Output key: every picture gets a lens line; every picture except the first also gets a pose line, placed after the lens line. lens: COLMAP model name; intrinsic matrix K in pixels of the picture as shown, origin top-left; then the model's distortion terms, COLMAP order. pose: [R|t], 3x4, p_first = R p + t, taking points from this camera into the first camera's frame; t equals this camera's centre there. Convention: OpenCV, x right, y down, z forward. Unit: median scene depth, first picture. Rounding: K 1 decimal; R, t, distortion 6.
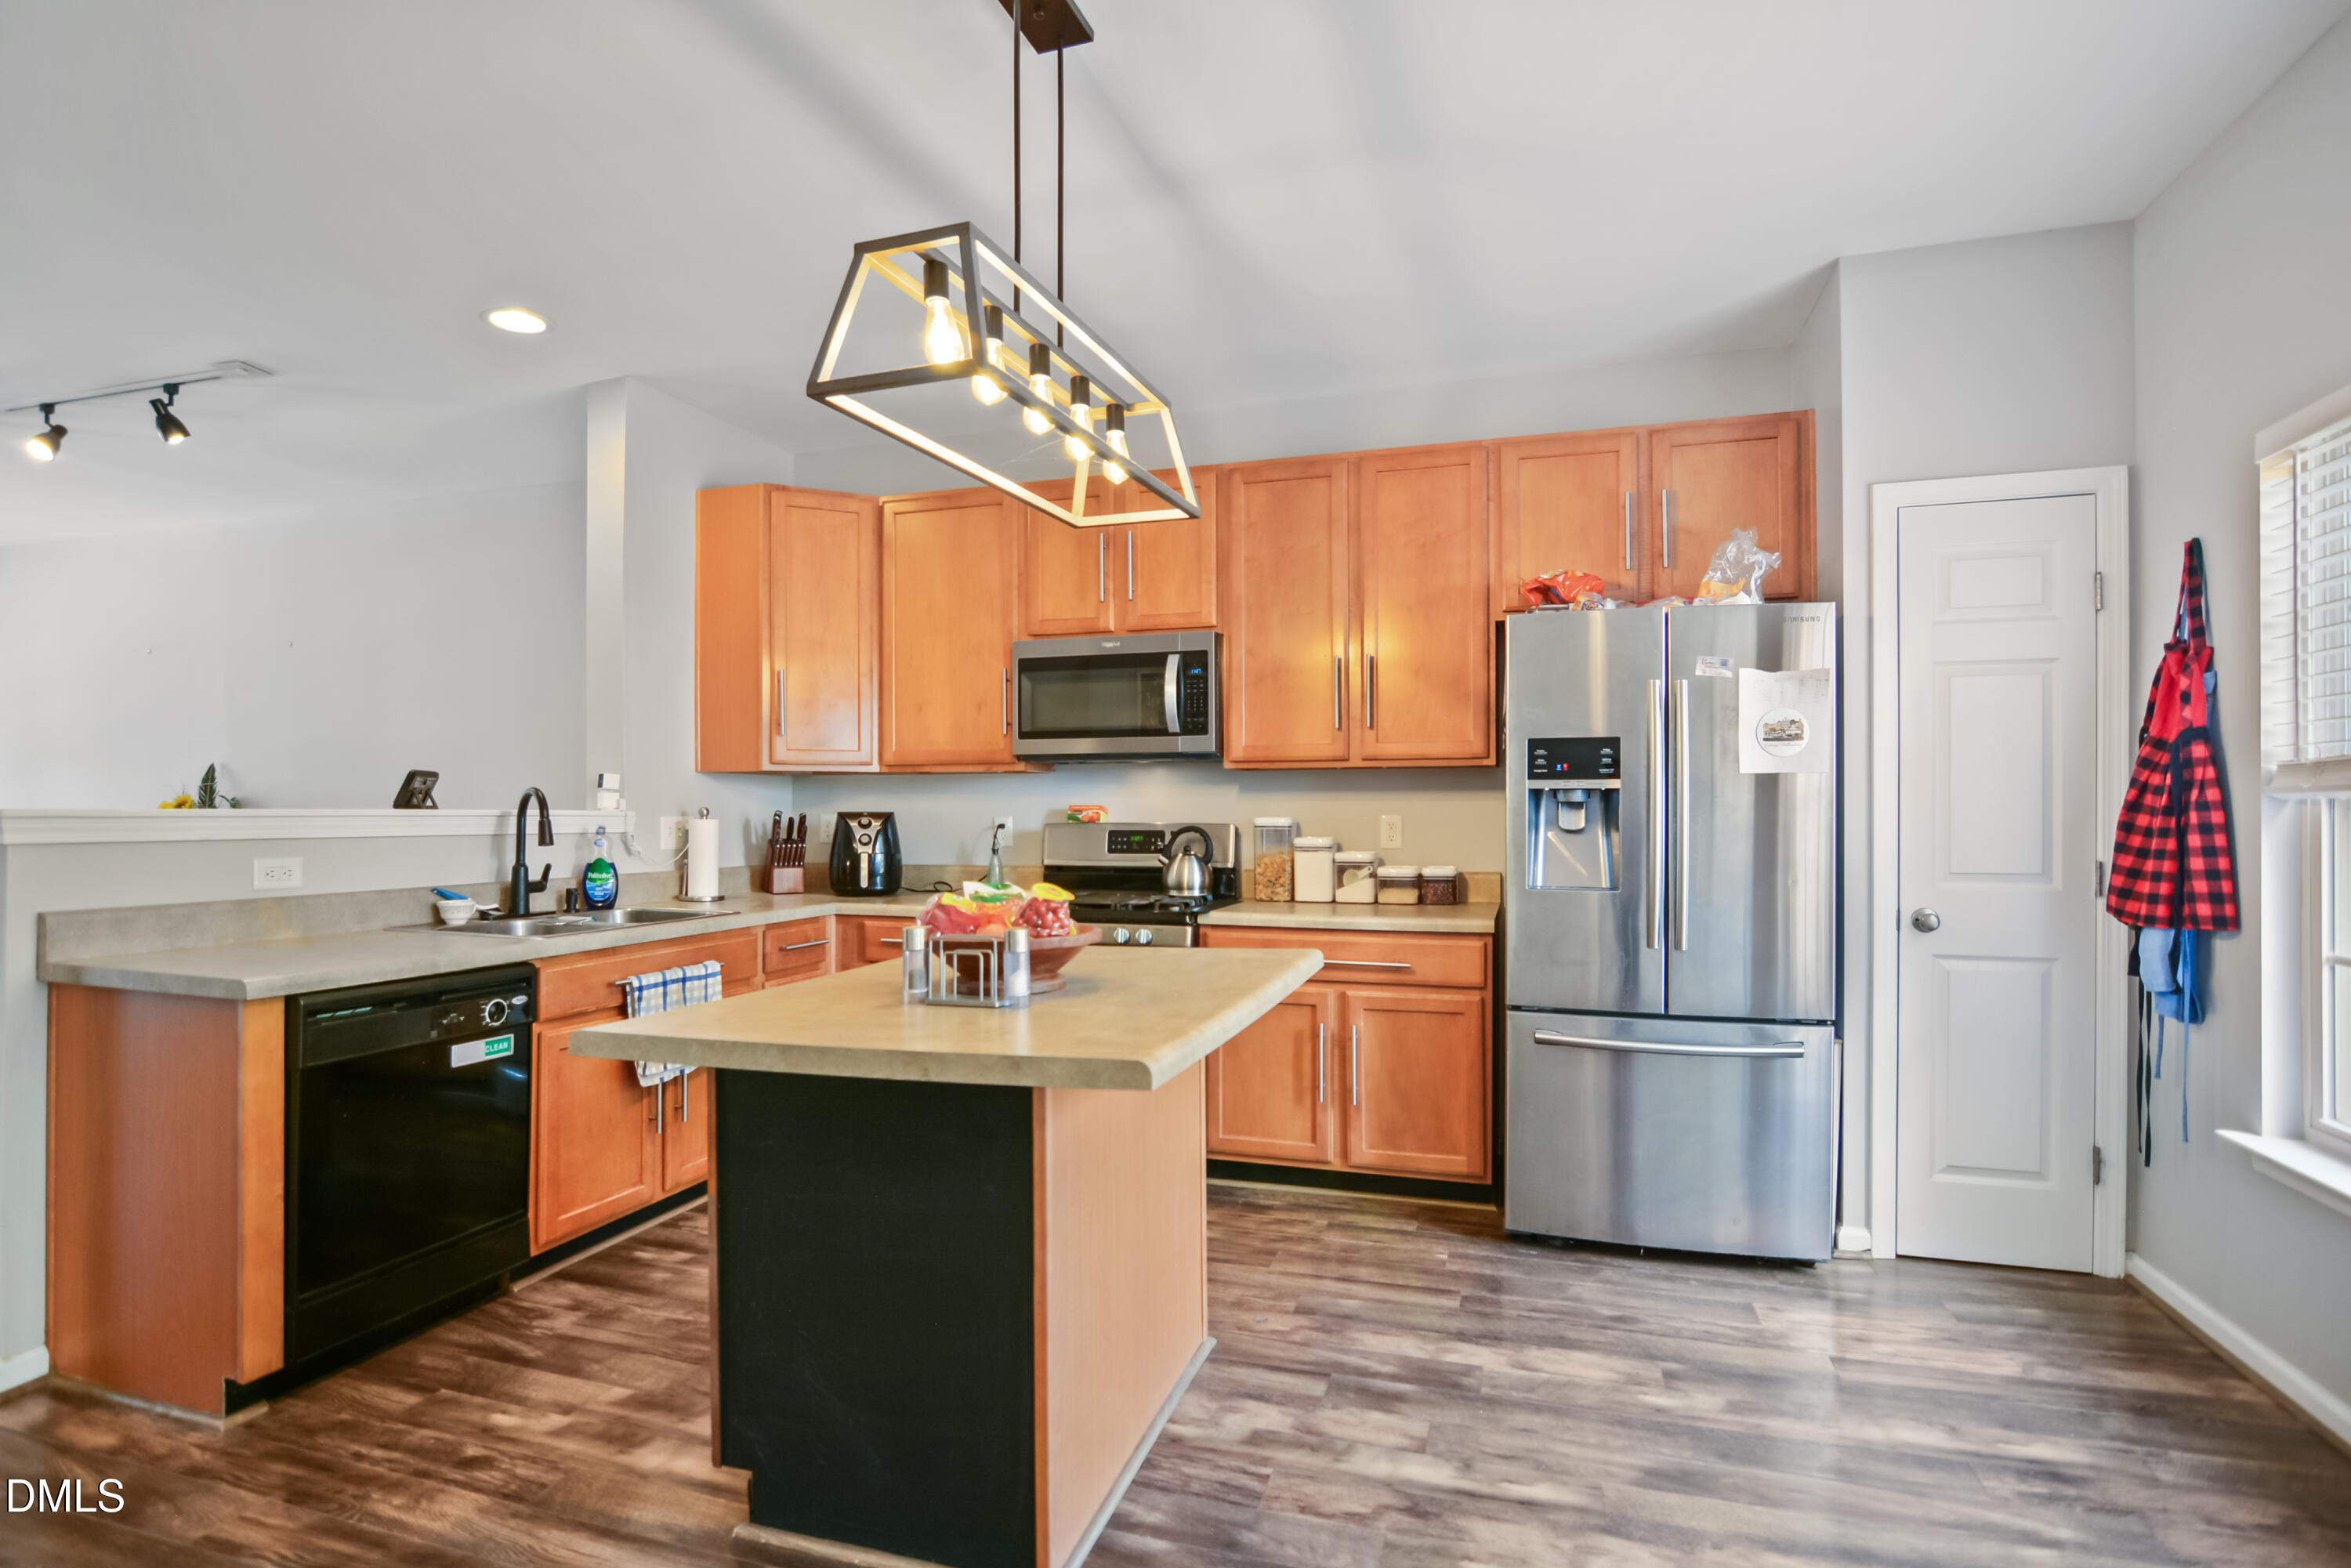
lens RADIAL K [[1166.3, 0, 1168.1], [0, 1166.3, 794.1], [0, 0, 1]] dist [-0.019209, 0.001353]
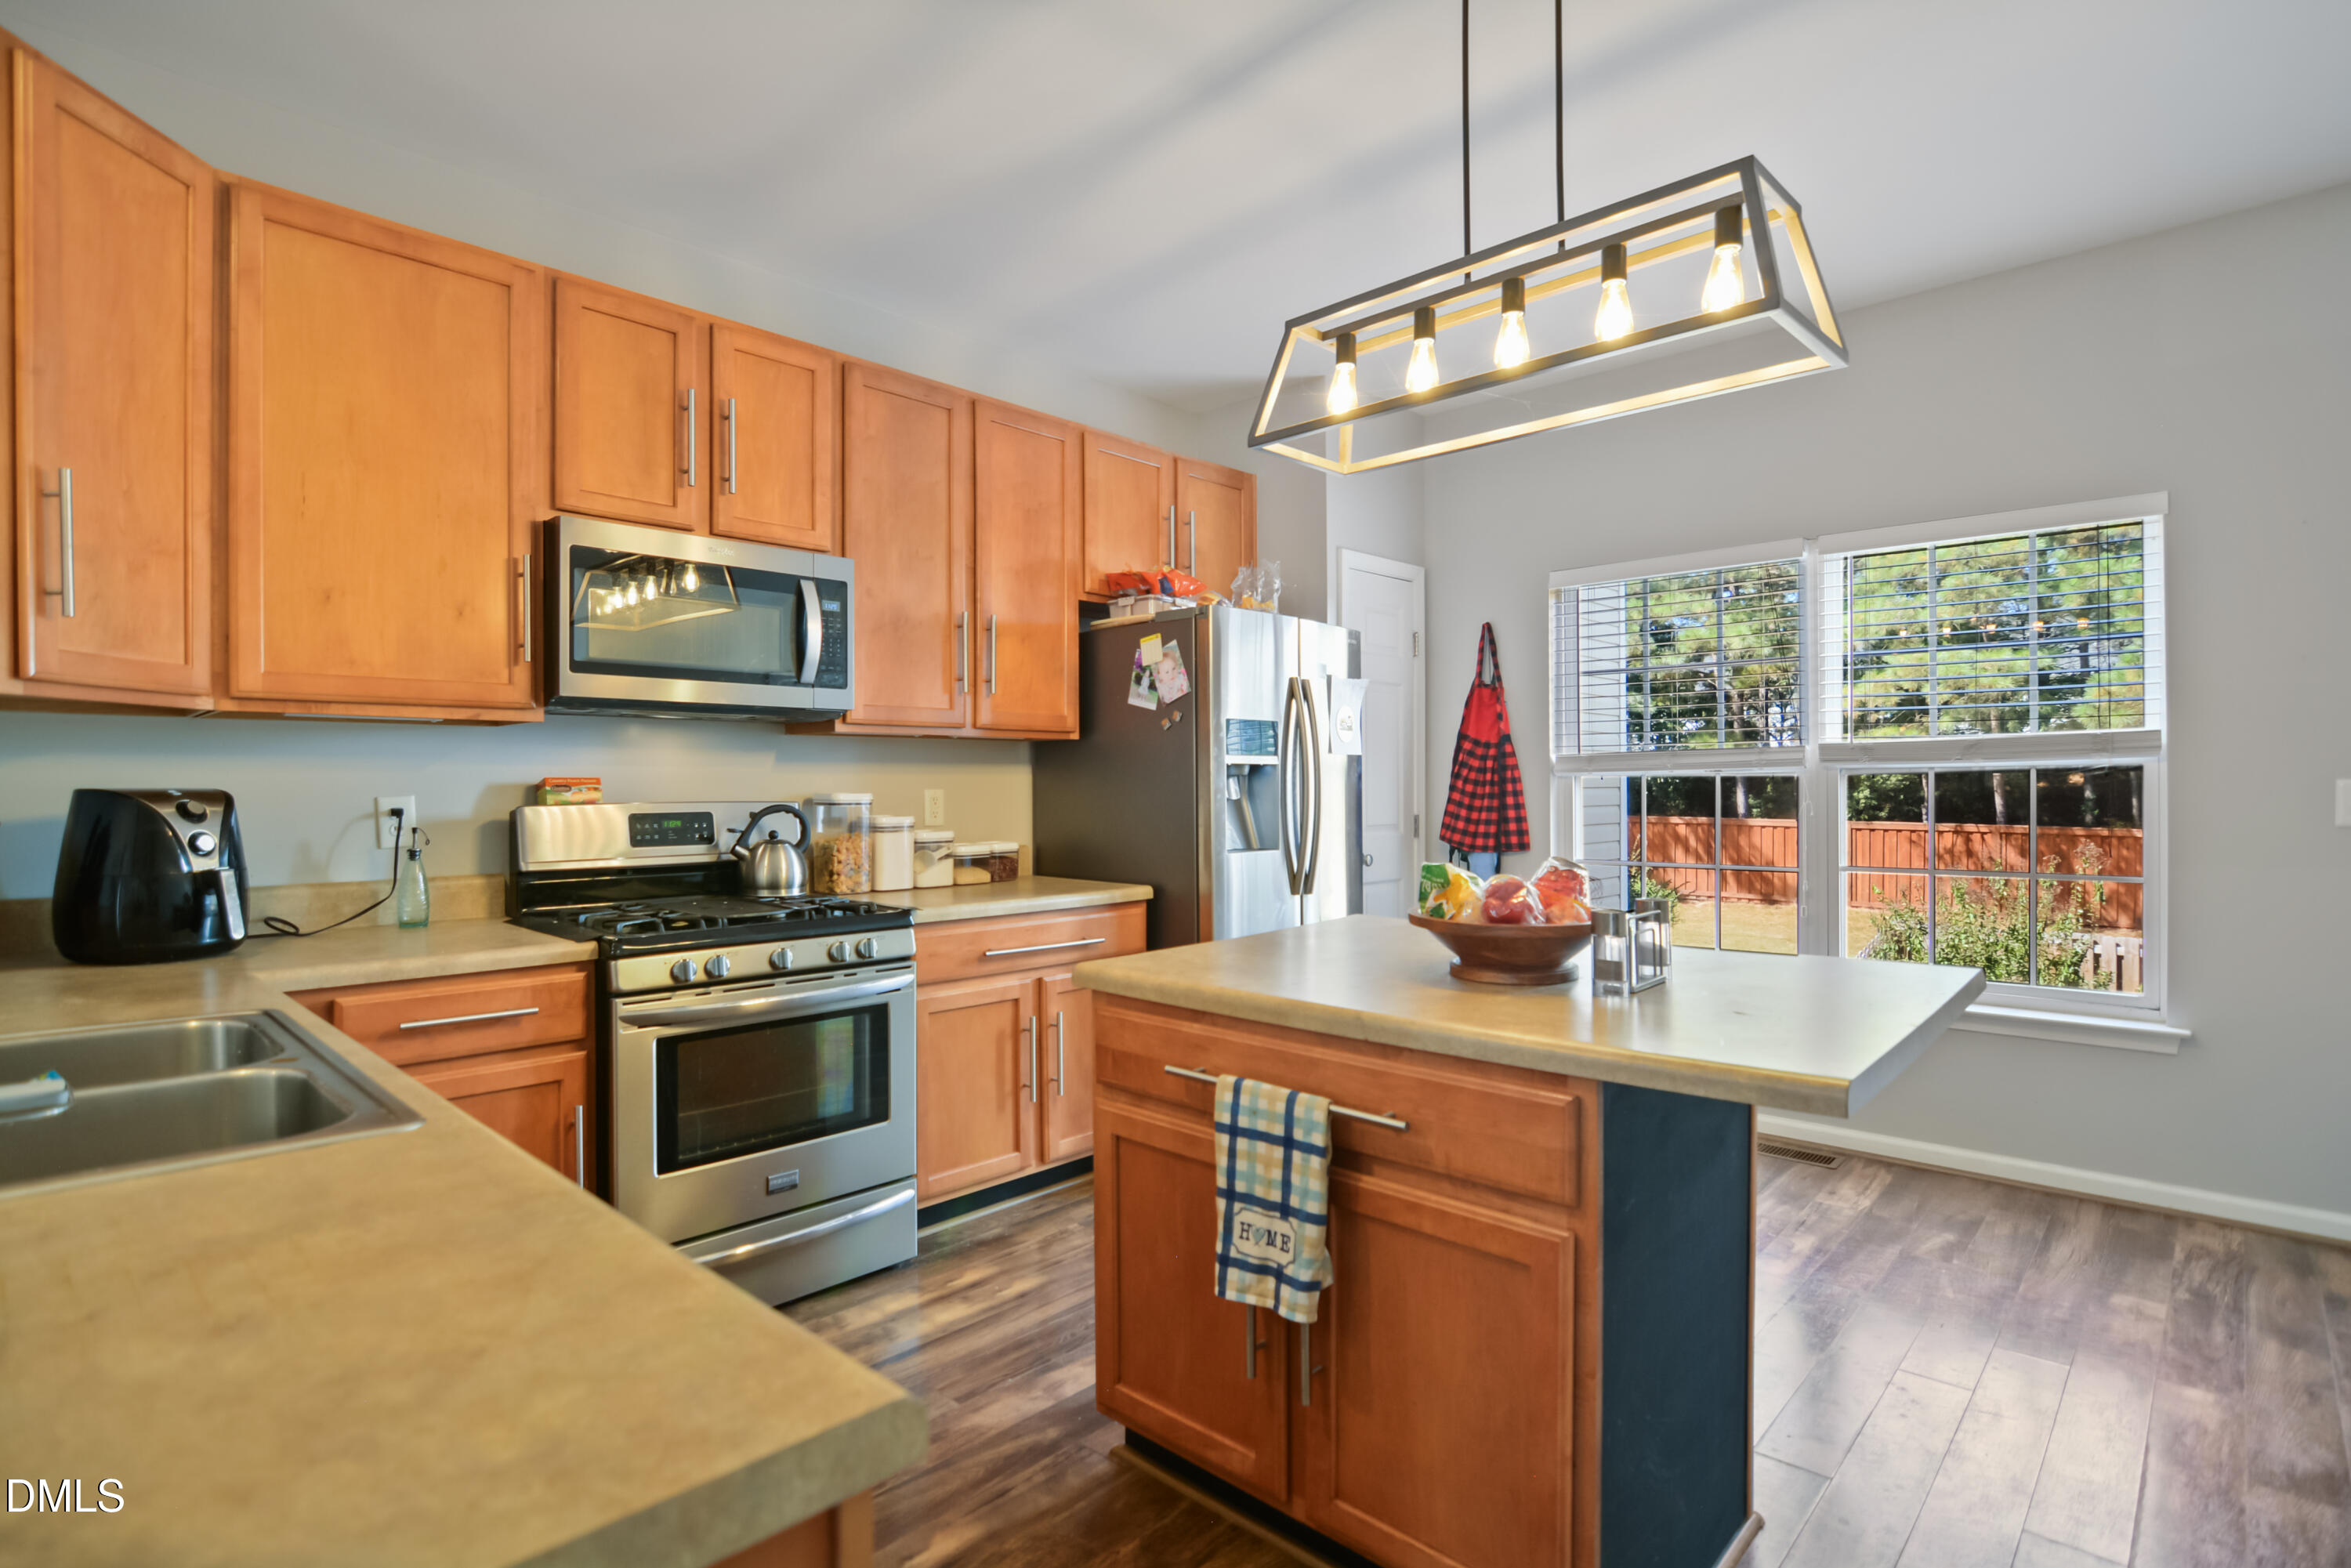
lens RADIAL K [[1166.3, 0, 1168.1], [0, 1166.3, 794.1], [0, 0, 1]] dist [-0.019209, 0.001353]
pose [[0.445569, -0.009564, 0.895197, -0.588709], [-0.009289, 0.999840, 0.015305, 0.006552], [-0.895199, -0.015135, 0.445409, 0.463465]]
